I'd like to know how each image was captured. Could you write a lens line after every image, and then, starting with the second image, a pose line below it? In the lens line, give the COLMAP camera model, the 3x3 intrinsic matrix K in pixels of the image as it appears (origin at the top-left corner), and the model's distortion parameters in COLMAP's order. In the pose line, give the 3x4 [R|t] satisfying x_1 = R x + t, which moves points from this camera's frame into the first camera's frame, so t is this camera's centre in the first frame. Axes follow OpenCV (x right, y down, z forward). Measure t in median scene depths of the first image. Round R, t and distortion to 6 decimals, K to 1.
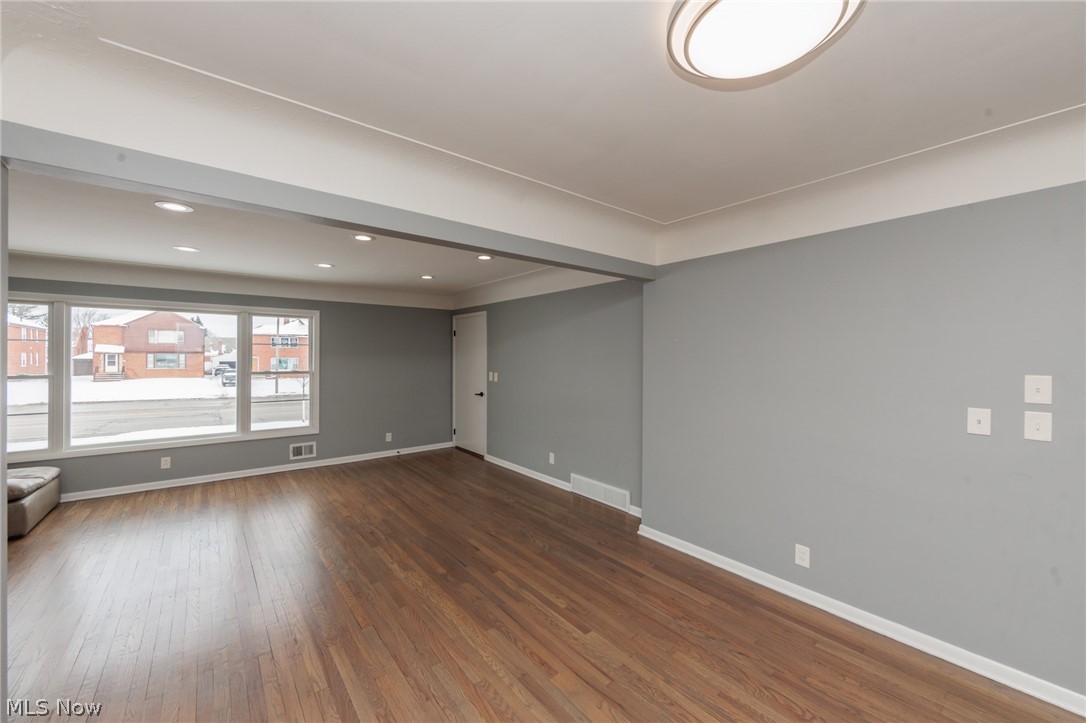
lens RADIAL K [[423.0, 0, 544.4], [0, 423.0, 357.2], [0, 0, 1]] dist [-0.001730, -0.000384]
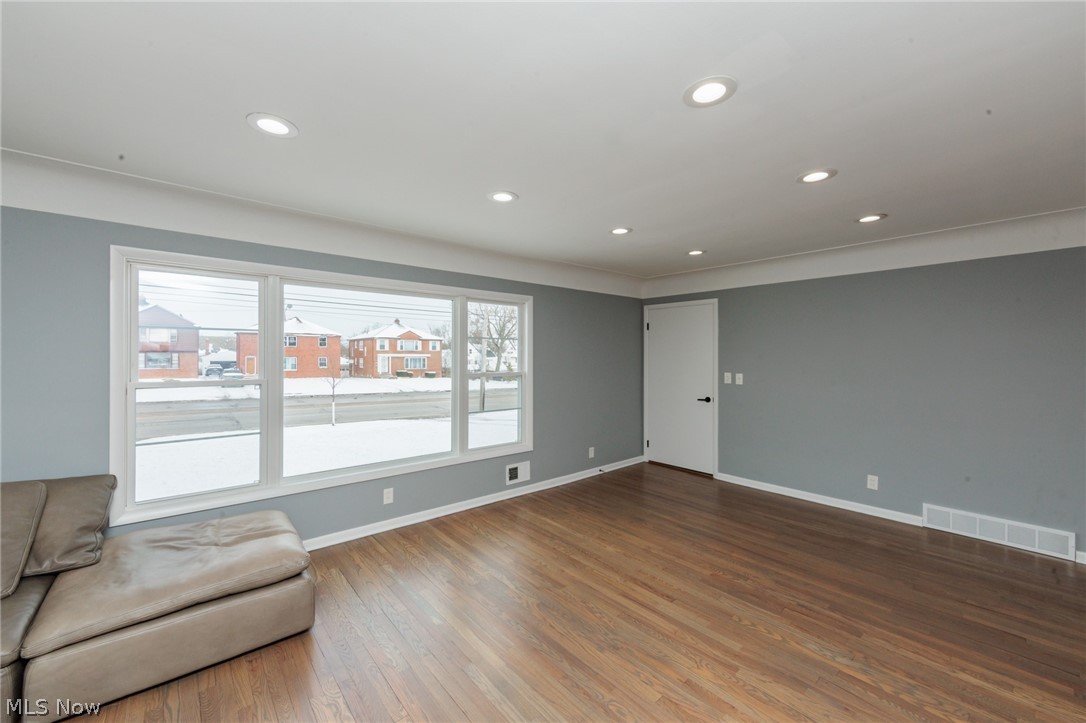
lens RADIAL K [[423.0, 0, 544.4], [0, 423.0, 357.2], [0, 0, 1]] dist [-0.001730, -0.000384]
pose [[0.999412, -0.001057, 0.034272, -0.508495], [0.001001, 0.999998, 0.001644, 0.003296], [-0.034274, -0.001609, 0.999411, 0.192417]]
